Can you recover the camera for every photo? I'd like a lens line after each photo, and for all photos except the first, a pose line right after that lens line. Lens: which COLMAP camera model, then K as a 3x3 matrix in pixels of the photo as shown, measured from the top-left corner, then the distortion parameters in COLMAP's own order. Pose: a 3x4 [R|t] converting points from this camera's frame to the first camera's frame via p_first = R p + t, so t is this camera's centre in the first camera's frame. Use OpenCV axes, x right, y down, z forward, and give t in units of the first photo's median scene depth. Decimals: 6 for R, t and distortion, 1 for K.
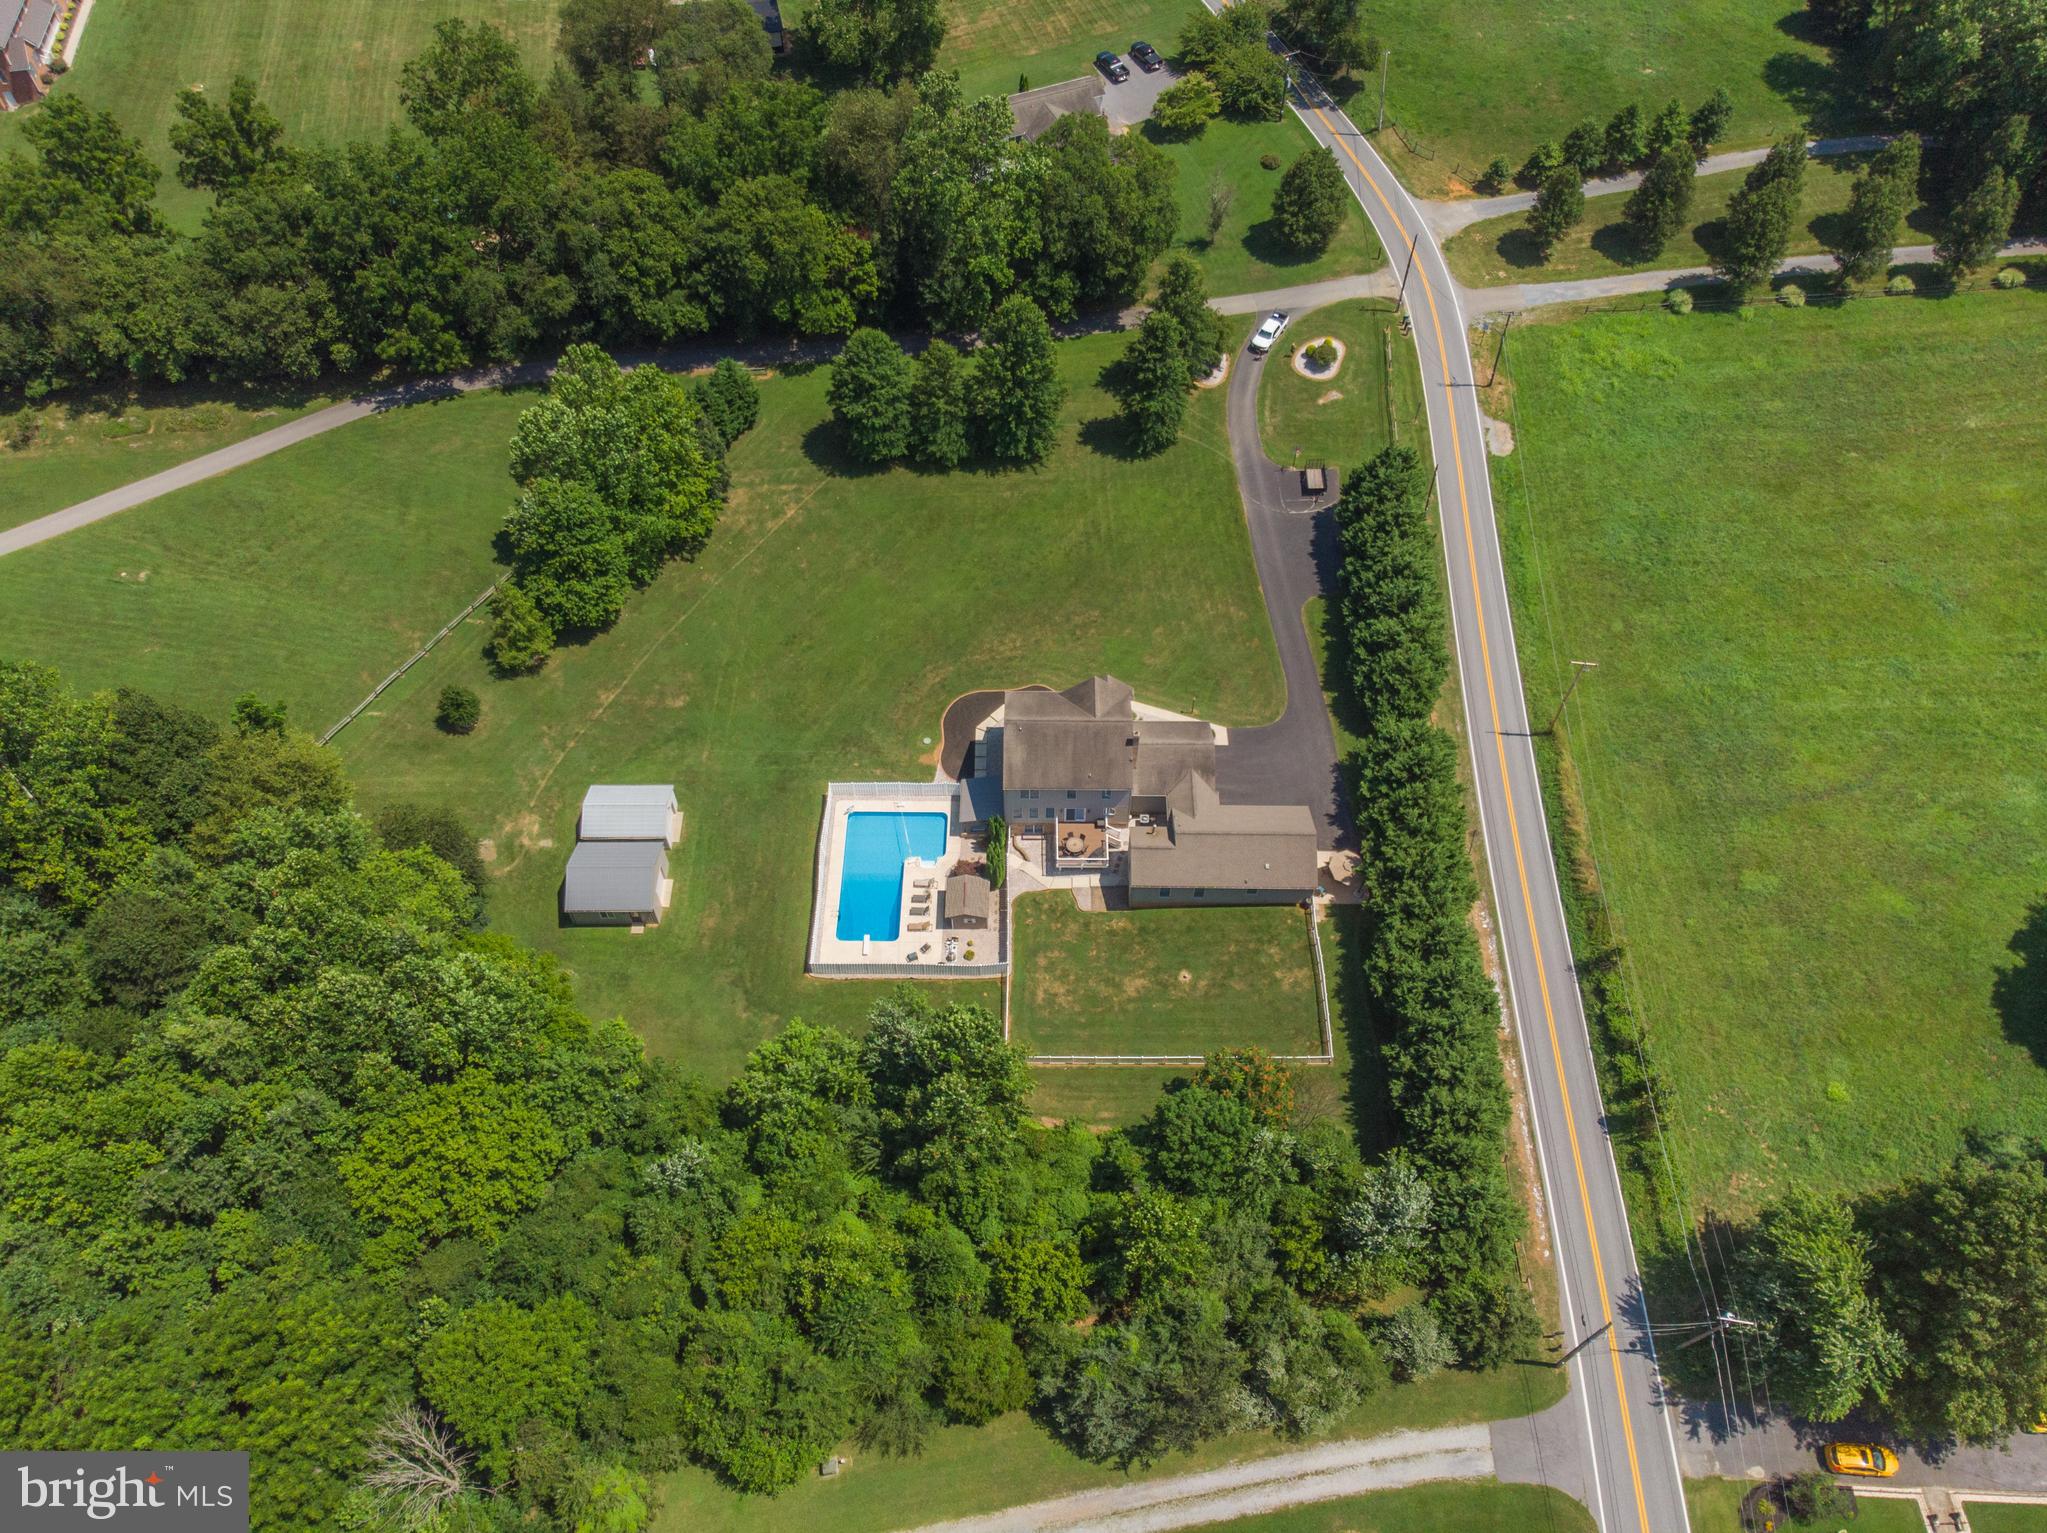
lens RADIAL K [[1577.1, 0, 1025.6], [0, 1577.1, 768.2], [0, 0, 1]] dist [0.040162, -0.041340]
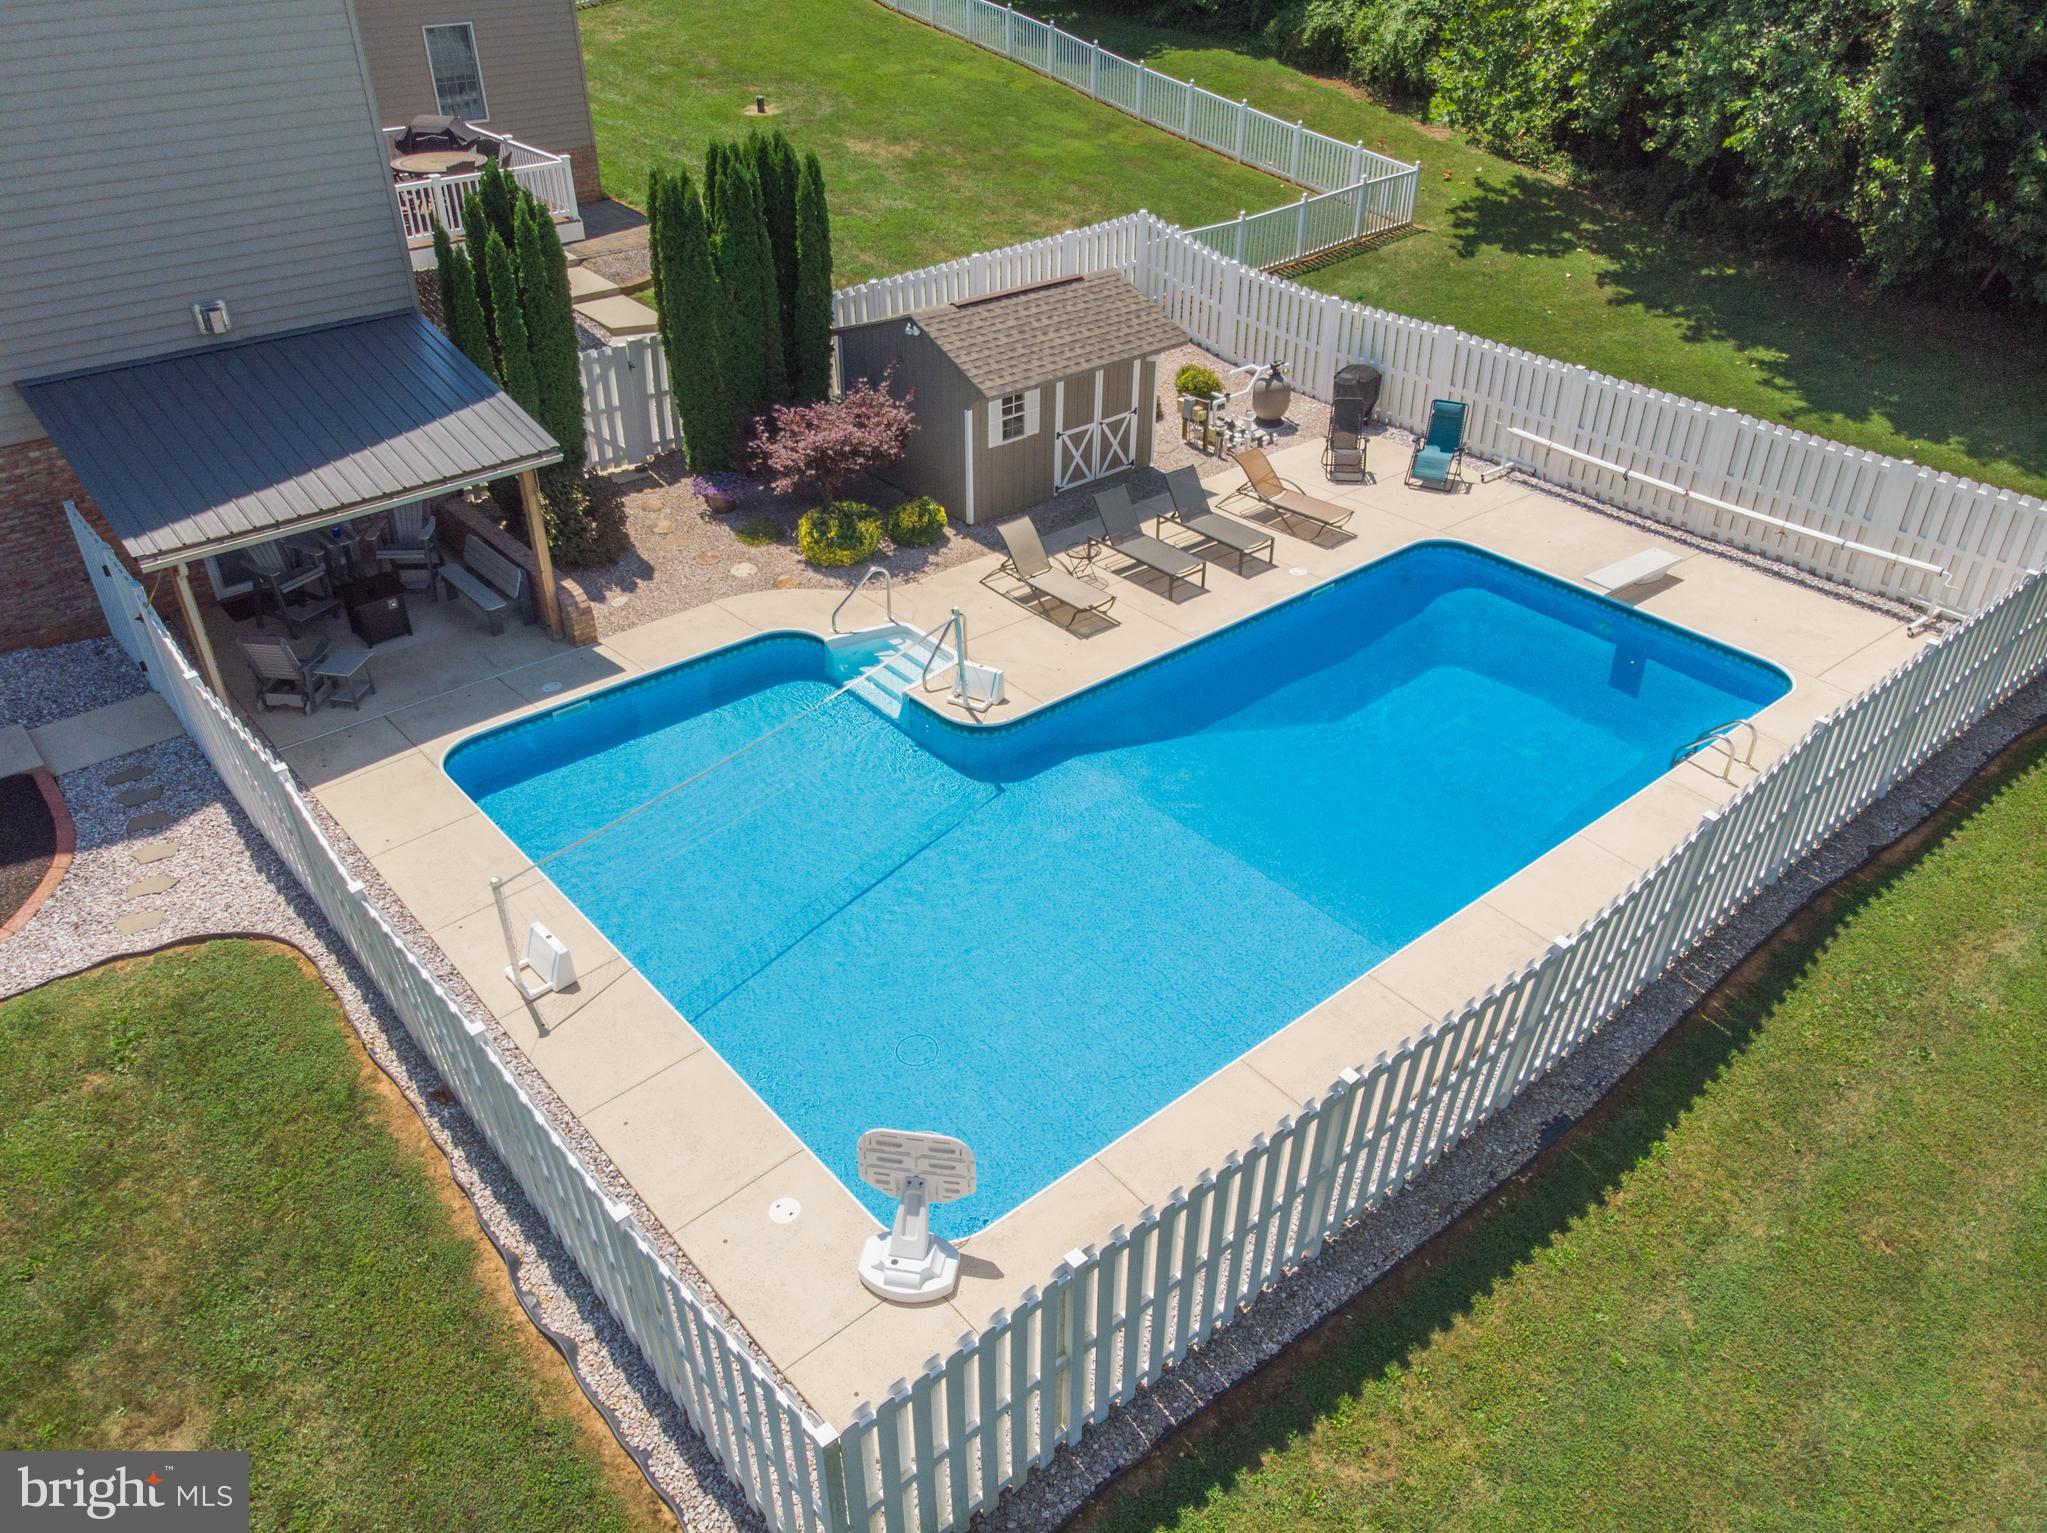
lens RADIAL K [[1500.1, 0, 1028.1], [0, 1500.1, 790.1], [0, 0, 1]] dist [0.041239, -0.045306]
pose [[-0.666898, -0.415544, 0.618523, -0.158779], [0.605322, 0.181951, 0.774906, -0.037259], [-0.434549, 0.891188, 0.130195, 0.990460]]
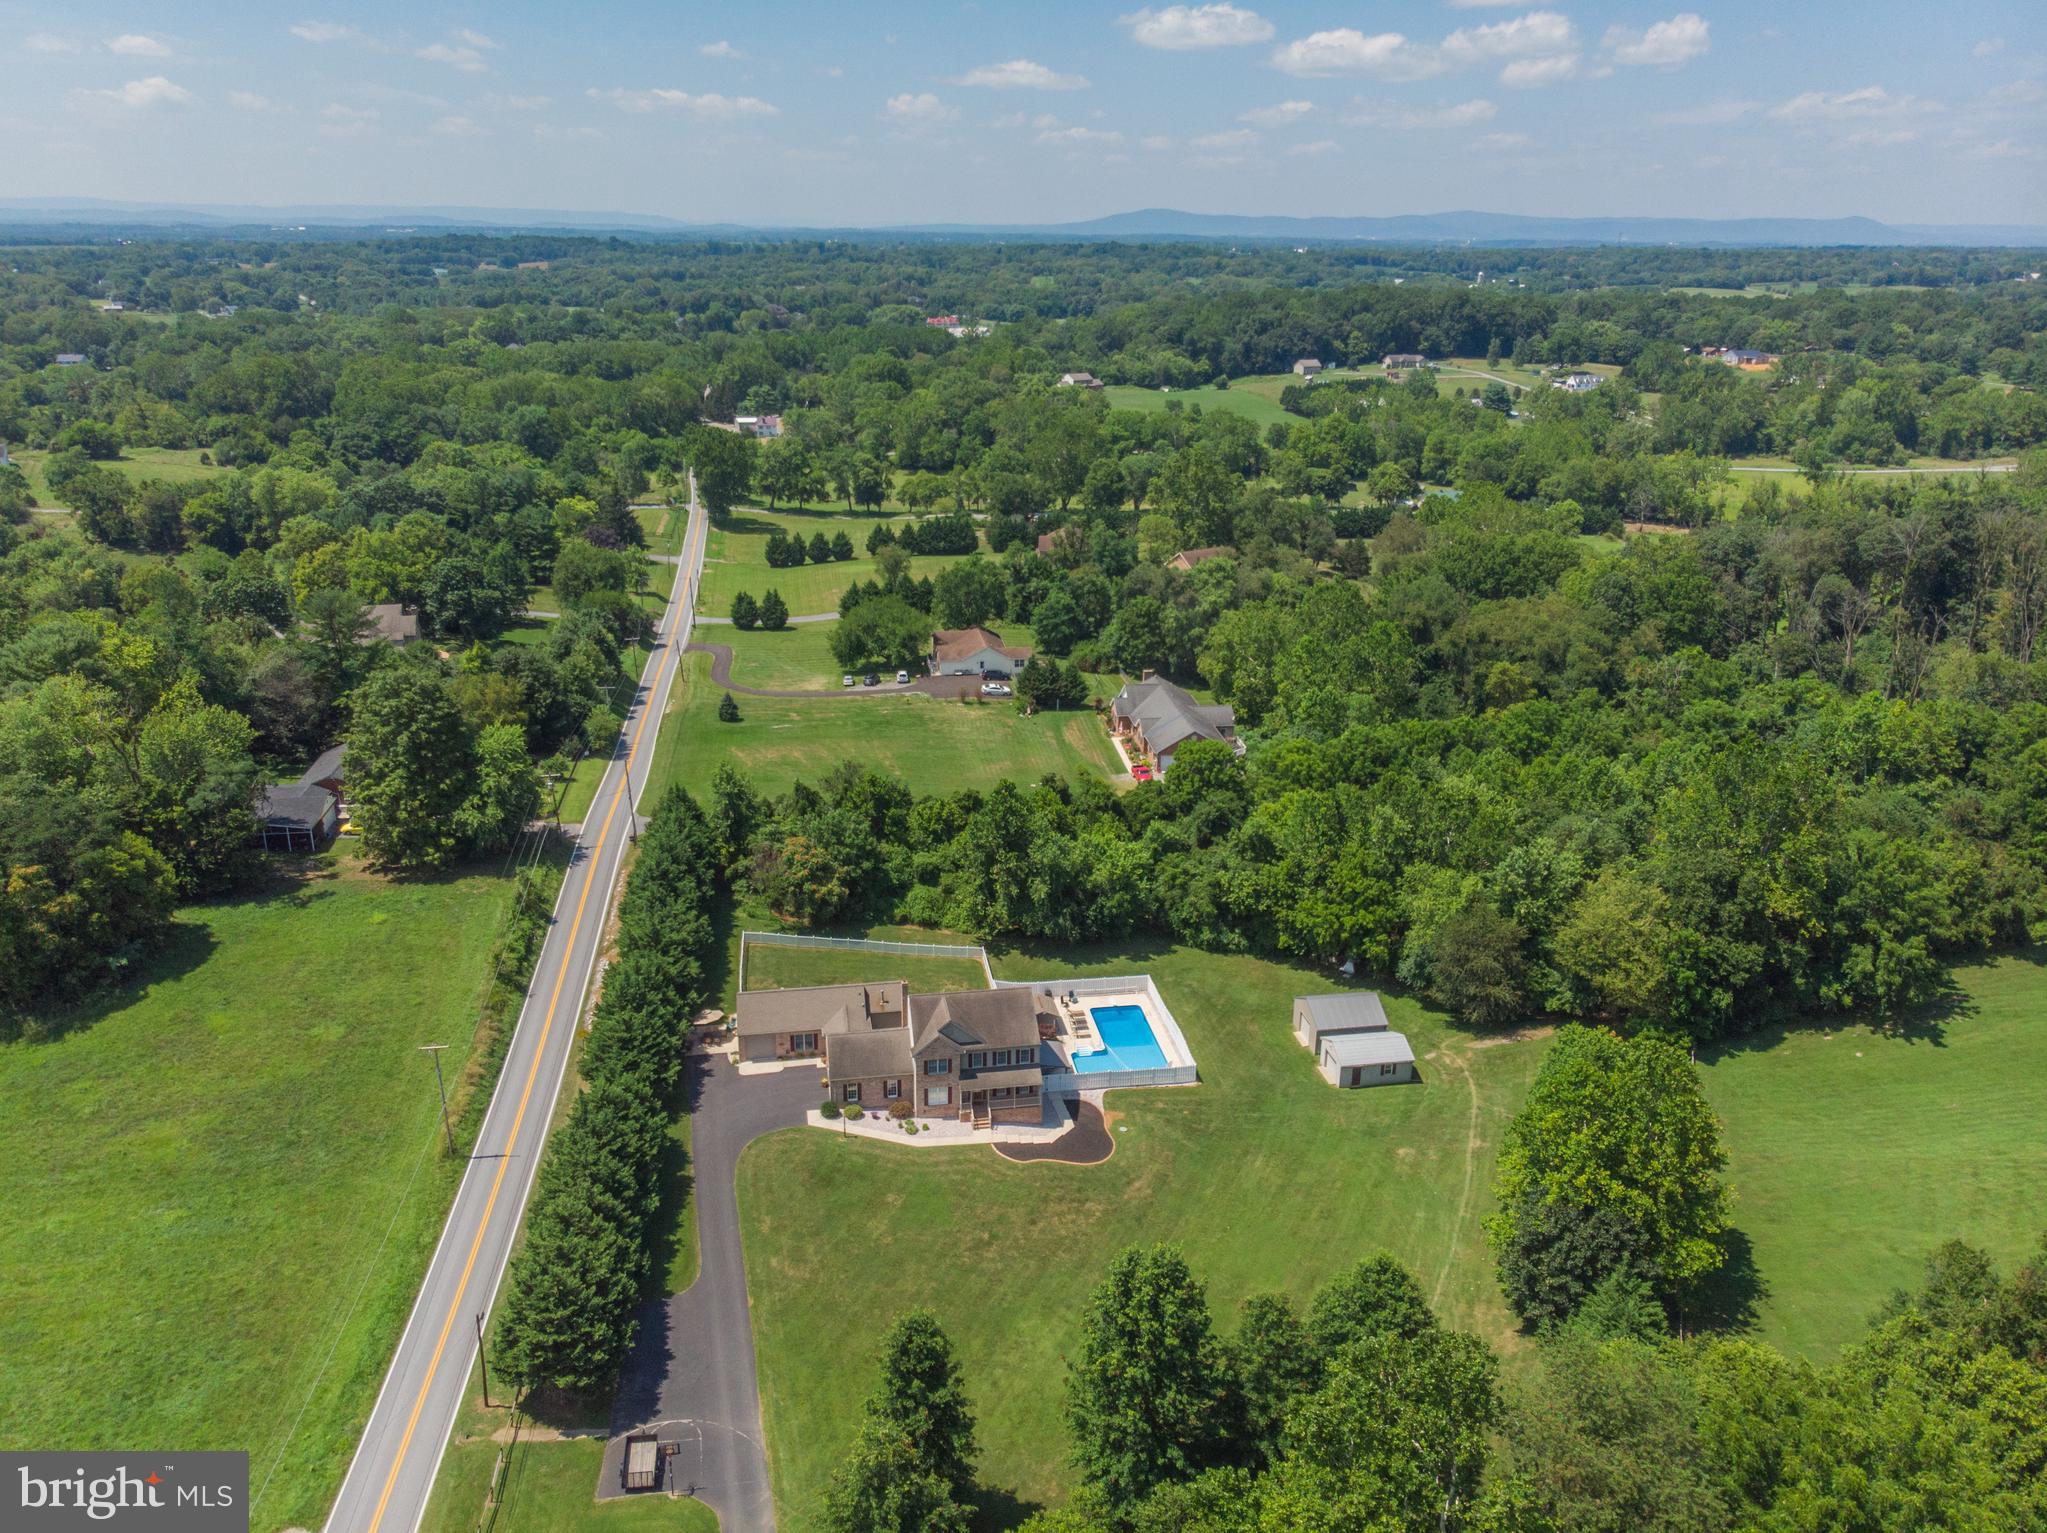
lens RADIAL K [[1493.7, 0, 1022.5], [0, 1493.7, 775.9], [0, 0, 1]] dist [0.087781, -0.196965]
pose [[-0.984828, 0.053574, -0.165057, 0.144269], [-0.144365, 0.274870, 0.950582, -0.987019], [0.096296, 0.959988, -0.262965, 1.092620]]
